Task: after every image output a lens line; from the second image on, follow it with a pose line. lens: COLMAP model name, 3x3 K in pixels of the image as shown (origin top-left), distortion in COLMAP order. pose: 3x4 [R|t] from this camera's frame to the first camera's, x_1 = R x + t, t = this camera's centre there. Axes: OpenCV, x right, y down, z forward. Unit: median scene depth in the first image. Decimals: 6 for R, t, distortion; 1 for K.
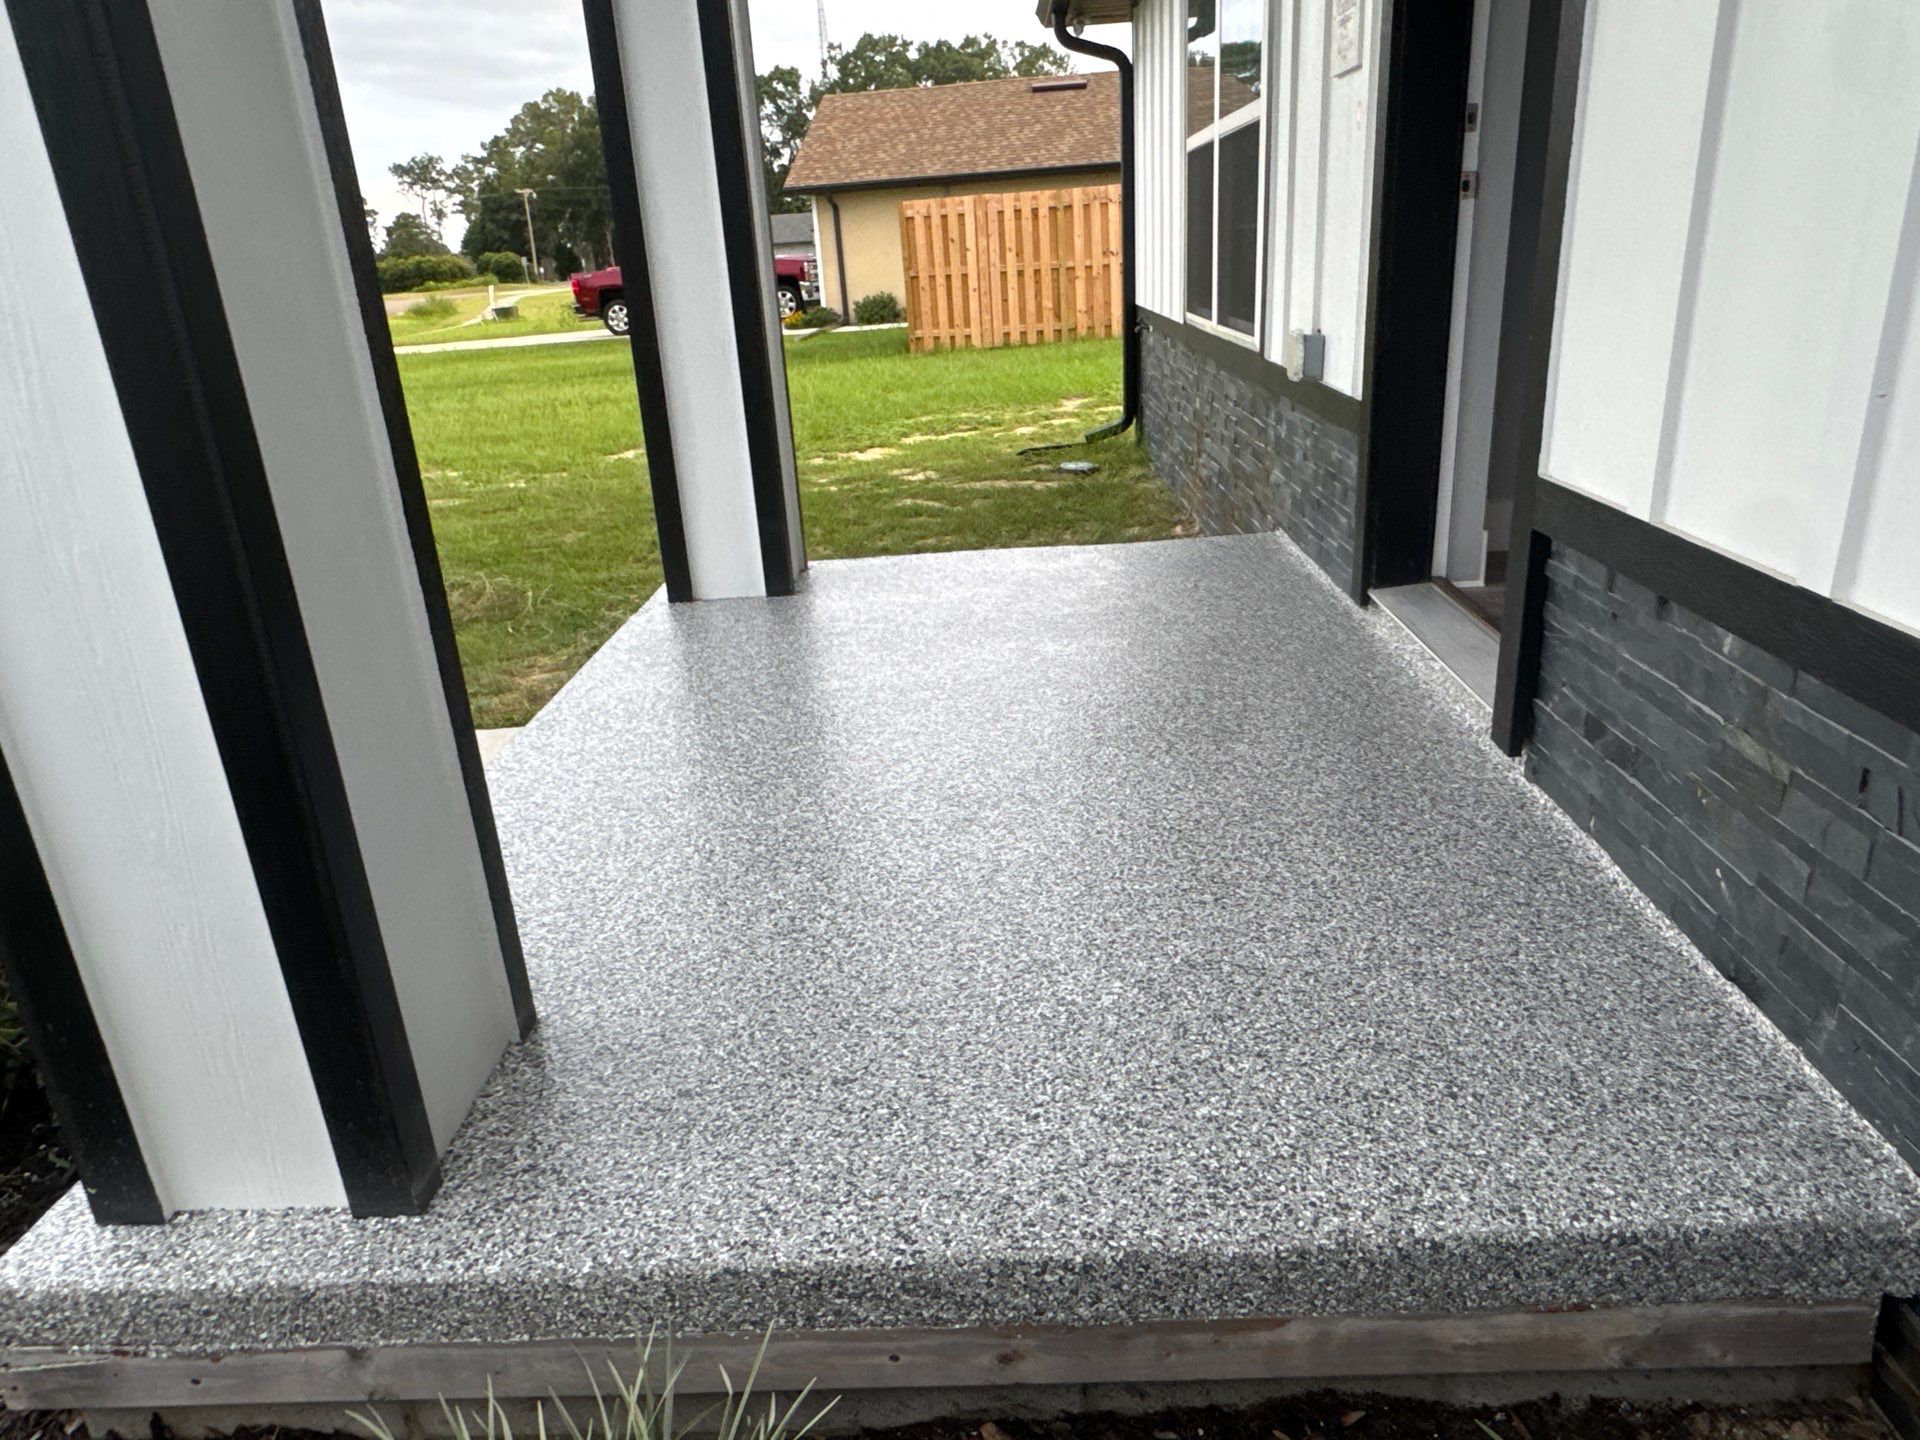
lens RADIAL K [[1229.9, 0, 961.3], [0, 1229.9, 718.2], [0, 0, 1]] dist [-0.005448, 0.004442]
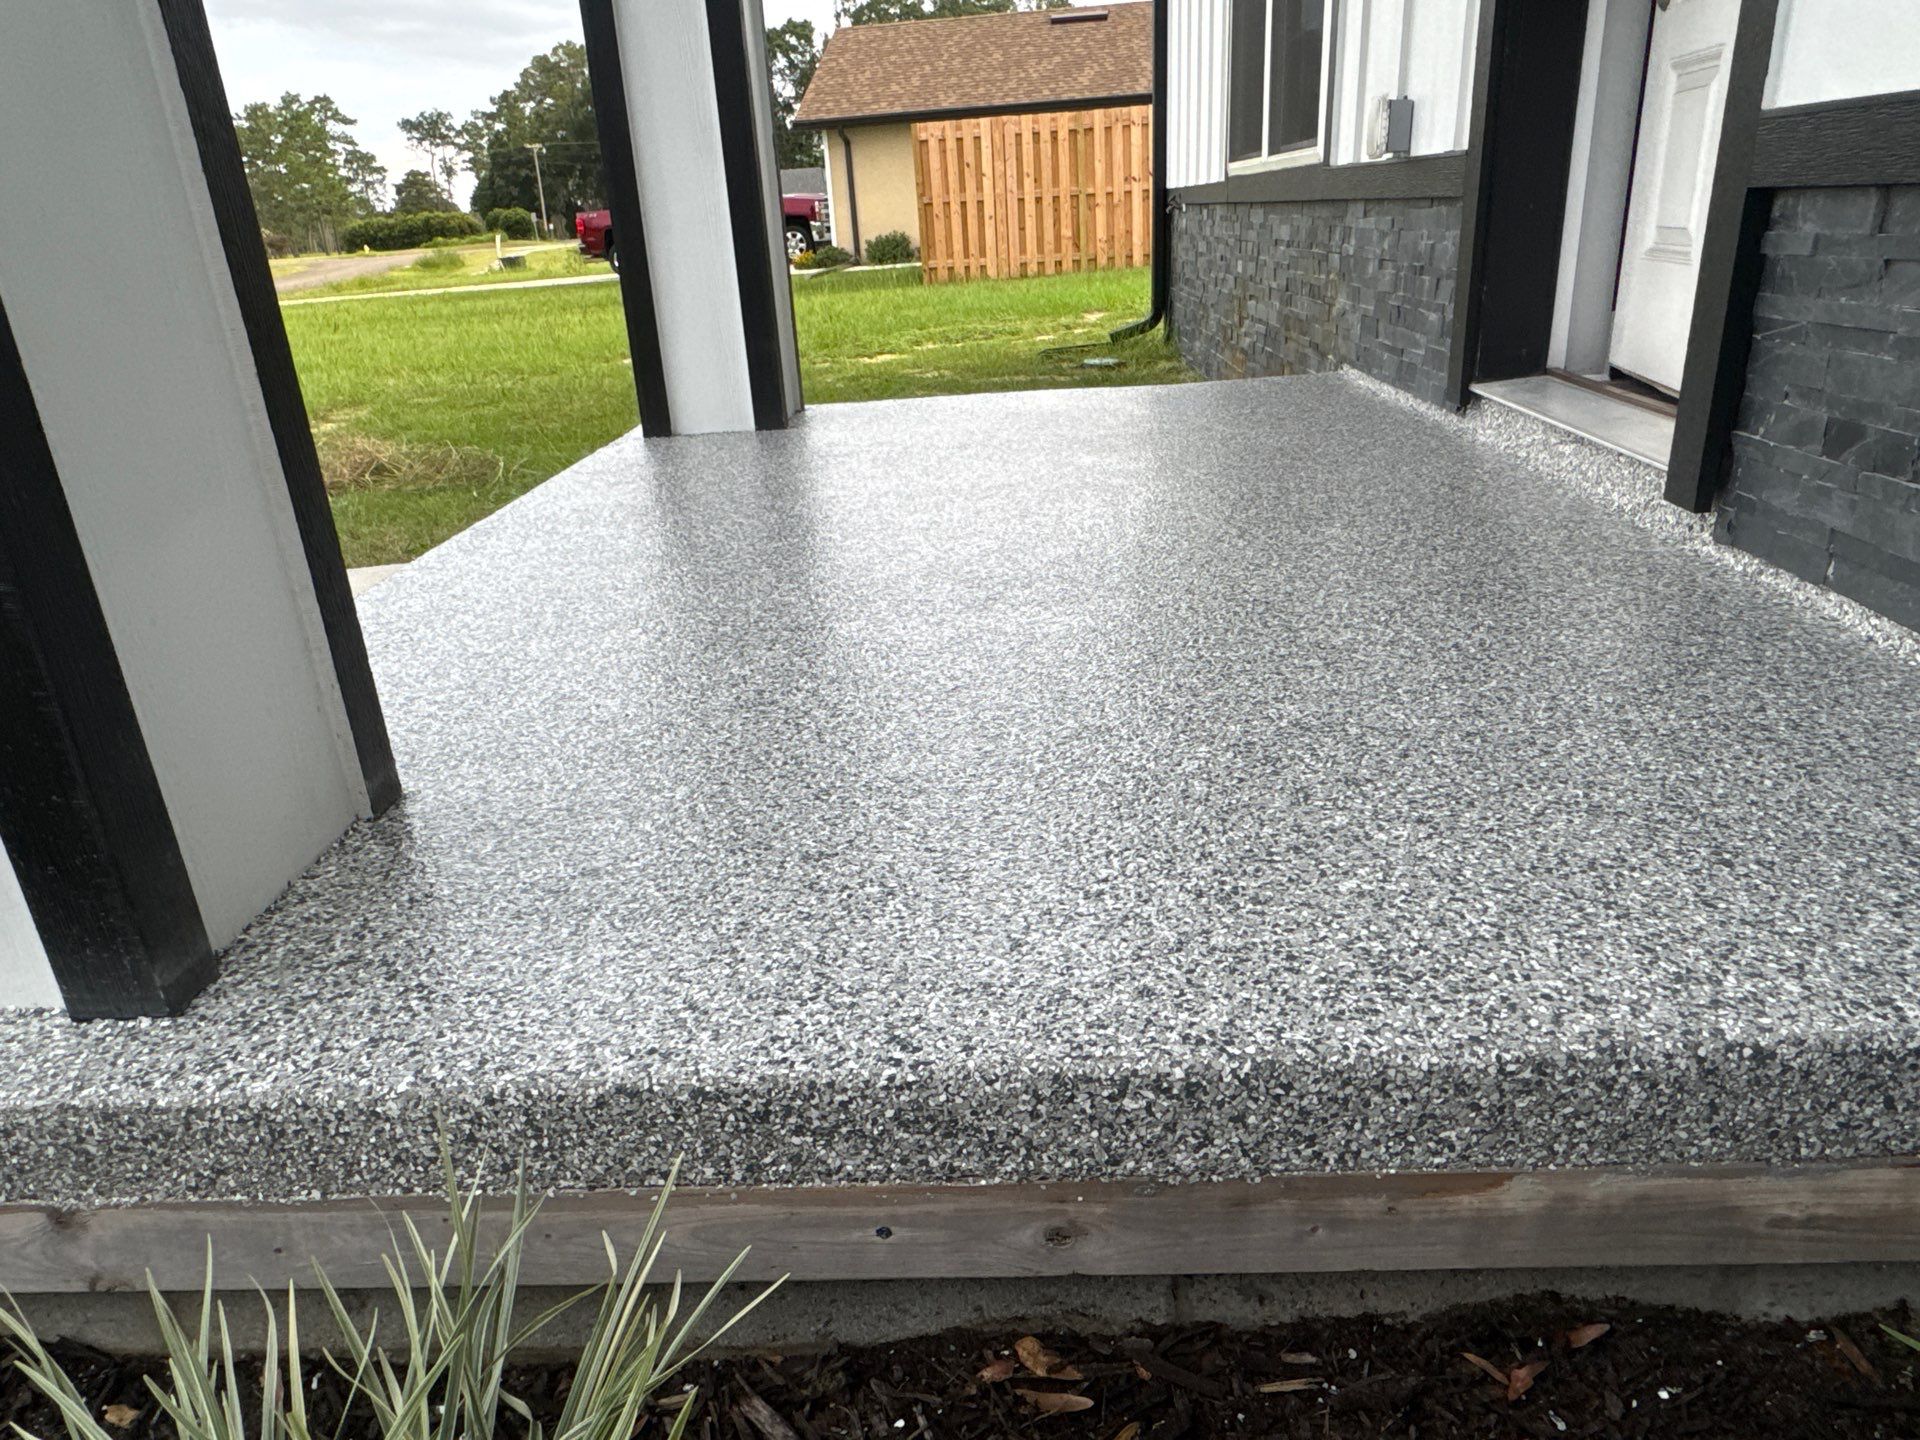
lens RADIAL K [[1229.9, 0, 960.7], [0, 1229.9, 716.0], [0, 0, 1]] dist [-0.005448, 0.004442]
pose [[0.999930, 0.007479, -0.009119, -0.009240], [-0.007268, 0.999712, 0.022891, 0.202281], [0.009288, -0.022823, 0.999696, 0.311921]]
